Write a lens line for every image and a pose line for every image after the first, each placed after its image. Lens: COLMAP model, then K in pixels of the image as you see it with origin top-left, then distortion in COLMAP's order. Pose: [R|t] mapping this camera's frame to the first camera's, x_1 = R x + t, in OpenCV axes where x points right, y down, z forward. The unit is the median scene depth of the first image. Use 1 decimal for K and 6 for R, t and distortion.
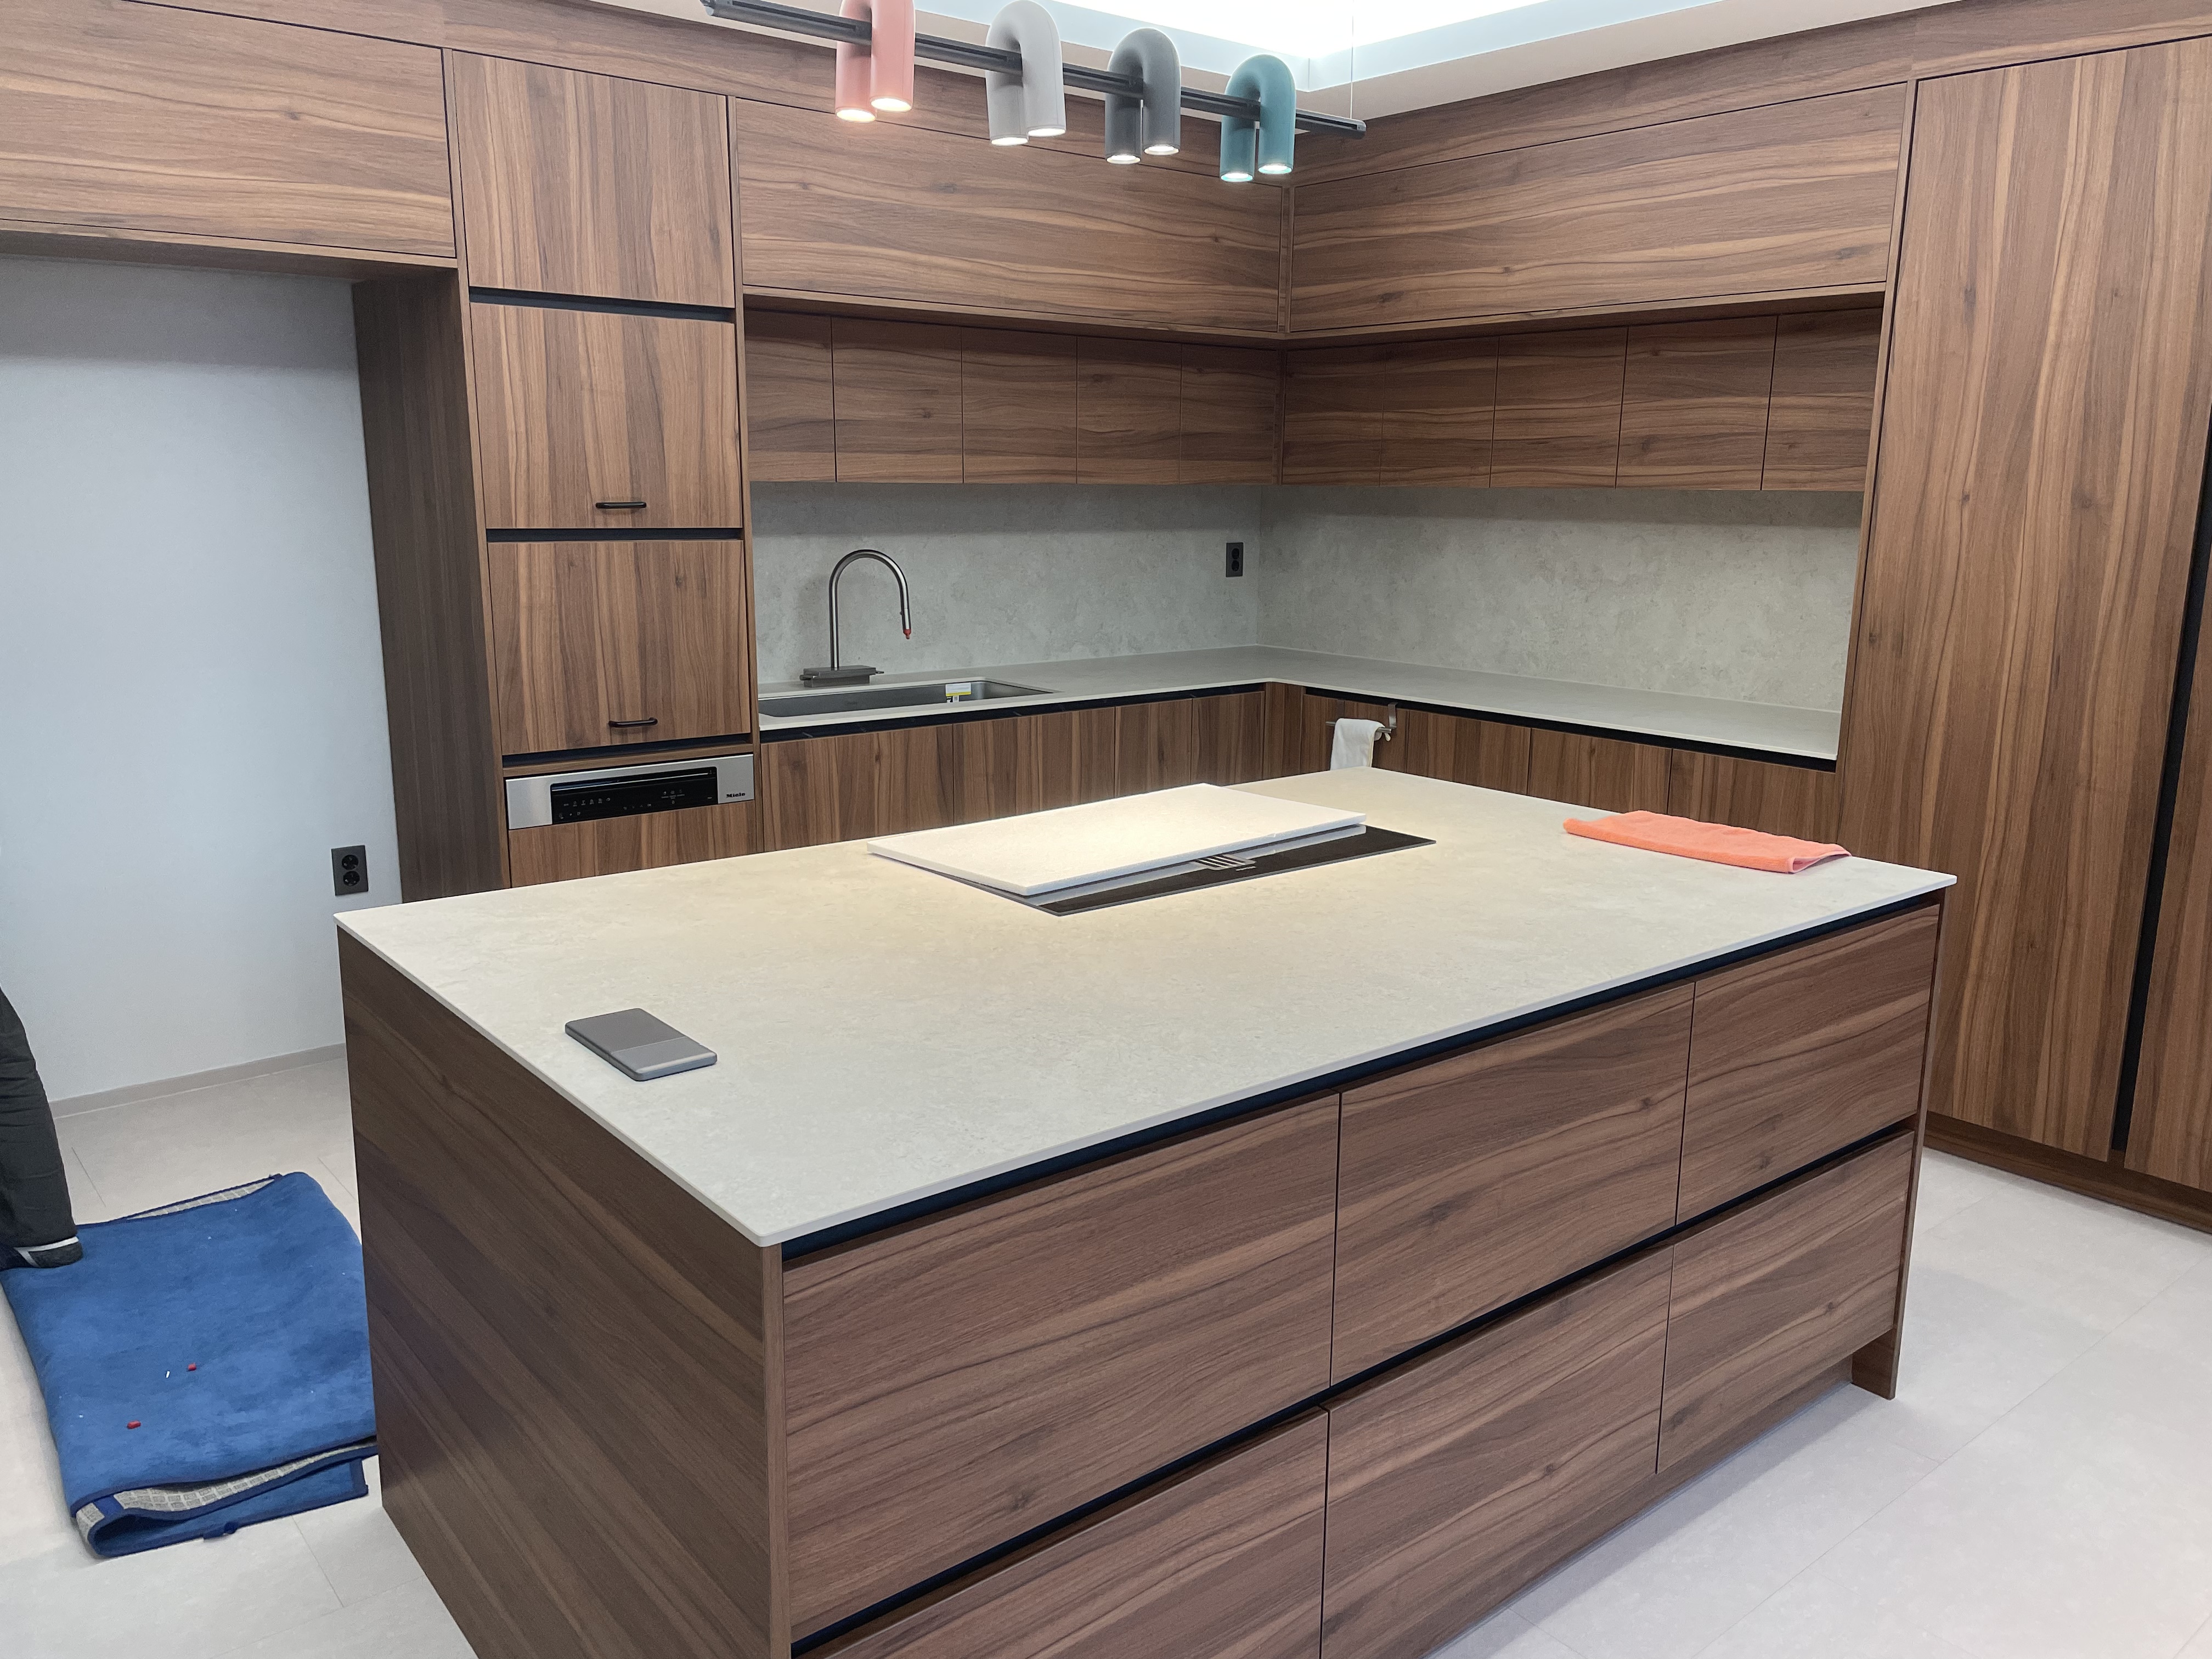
lens RADIAL K [[1669.4, 0, 1106.0], [0, 1669.4, 829.5], [0, 0, 1]] dist [0.113458, -0.158792]
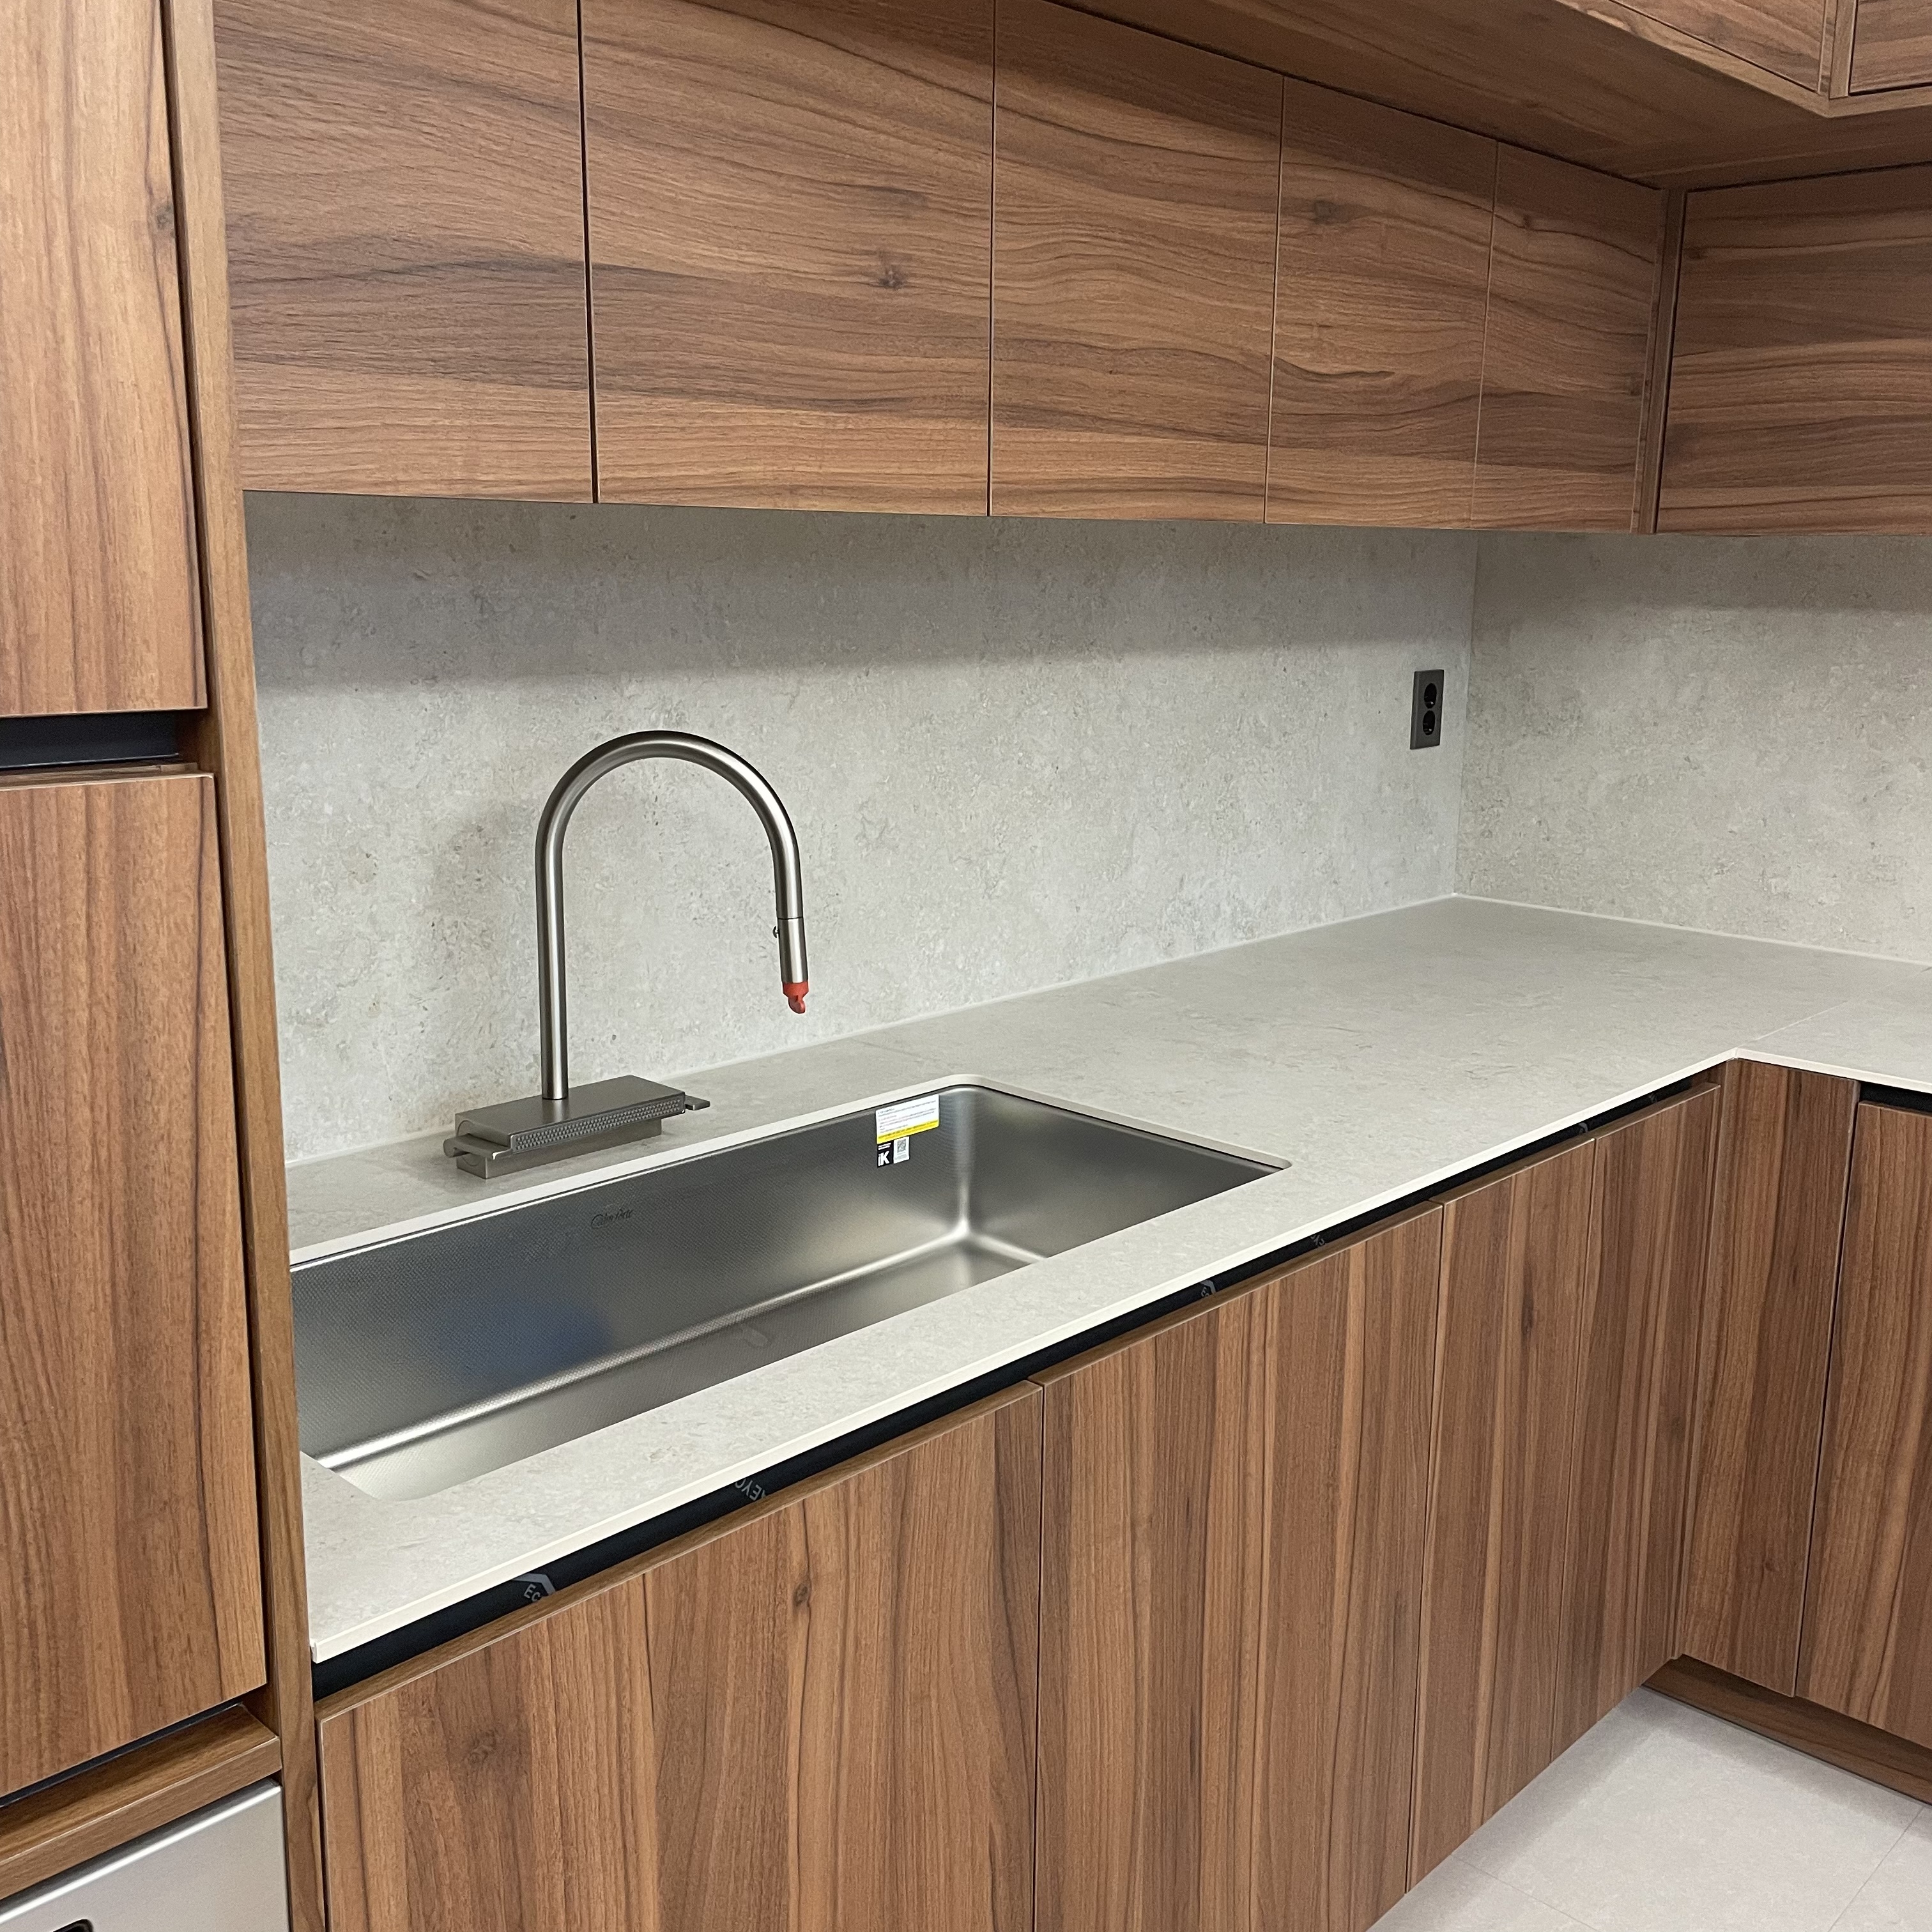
lens RADIAL K [[1940.6, 0, 984.2], [0, 1940.6, 951.3], [0, 0, 1]] dist [0.104124, -0.142899]
pose [[0.991491, -0.022977, 0.128130, -0.136852], [0.023596, 0.999716, -0.003317, -0.129485], [-0.128017, 0.006312, 0.991752, 0.666327]]
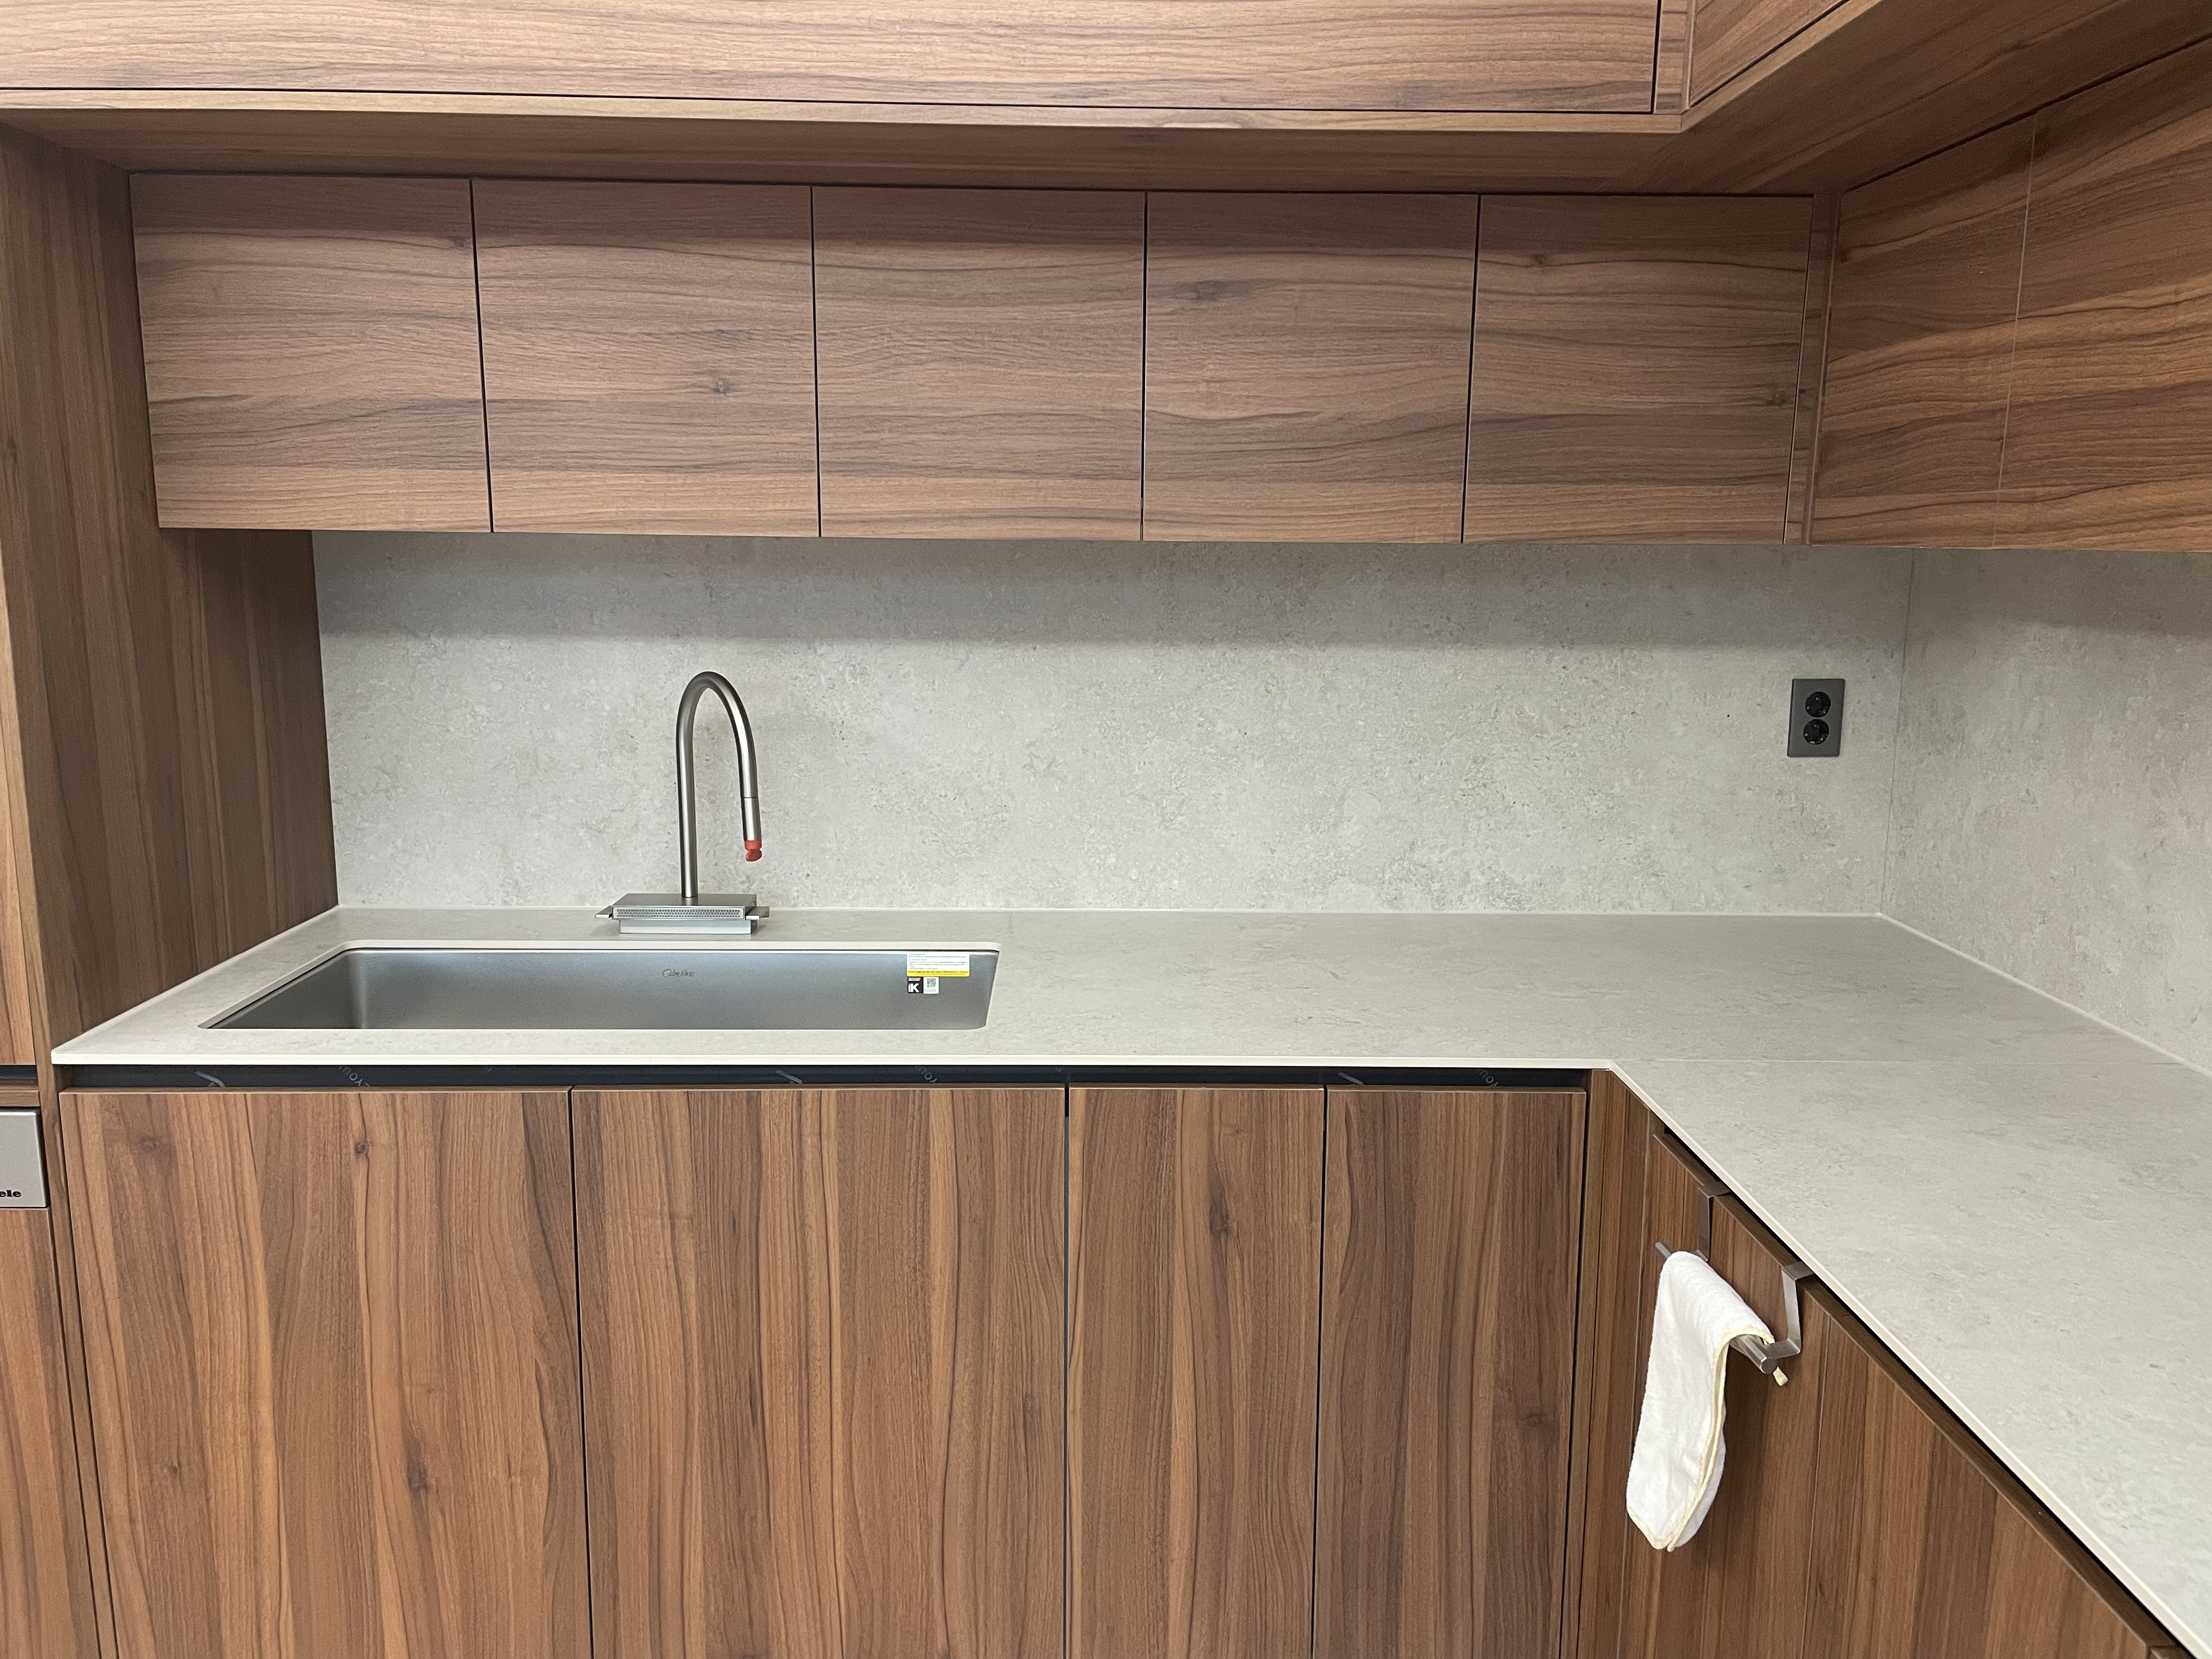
lens RADIAL K [[1669.4, 0, 1106.0], [0, 1669.4, 829.5], [0, 0, 1]] dist [0.113458, -0.158792]
pose [[0.784827, 0.105634, -0.610645, 0.264489], [-0.130742, 0.991410, 0.003467, -0.144477], [0.605766, 0.077117, 0.791897, 0.716283]]
